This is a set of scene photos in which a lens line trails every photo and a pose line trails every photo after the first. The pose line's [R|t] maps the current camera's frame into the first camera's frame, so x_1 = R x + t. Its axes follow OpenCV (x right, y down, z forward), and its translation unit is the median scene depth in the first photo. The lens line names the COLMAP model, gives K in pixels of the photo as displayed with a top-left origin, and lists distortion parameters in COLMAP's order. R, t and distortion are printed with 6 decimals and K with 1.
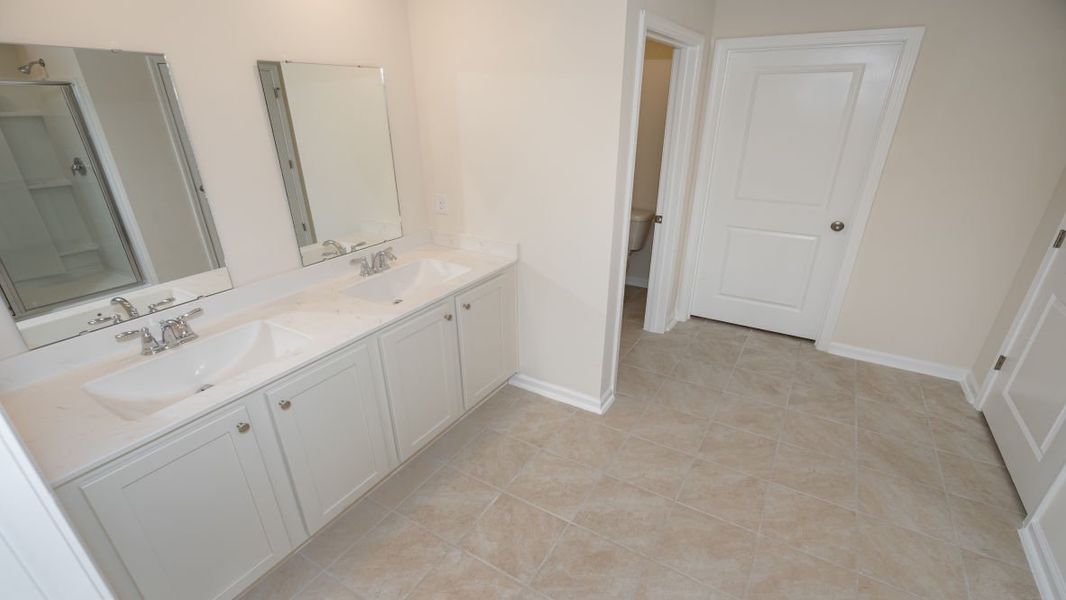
lens RADIAL K [[468.5, 0, 529.5], [0, 468.5, 320.2], [0, 0, 1]] dist [0.000069, 0.001123]
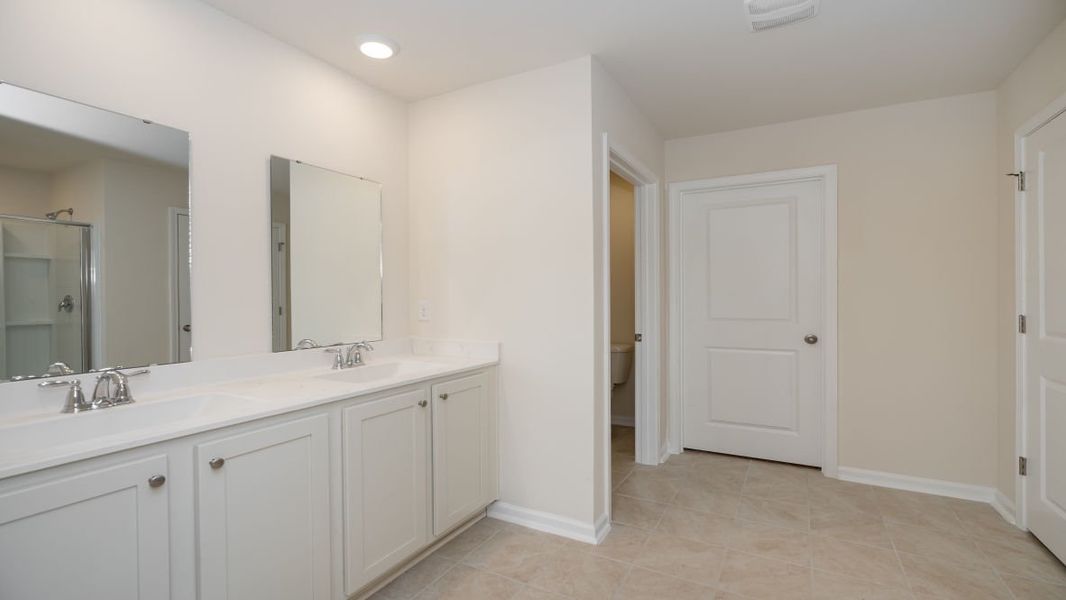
lens RADIAL K [[468.5, 0, 529.5], [0, 468.5, 320.2], [0, 0, 1]] dist [0.000069, 0.001123]
pose [[0.999233, 0.000438, 0.039151, -0.000407], [0.015965, 0.908481, -0.417622, 0.183145], [-0.035751, 0.417927, 0.907777, 0.072297]]
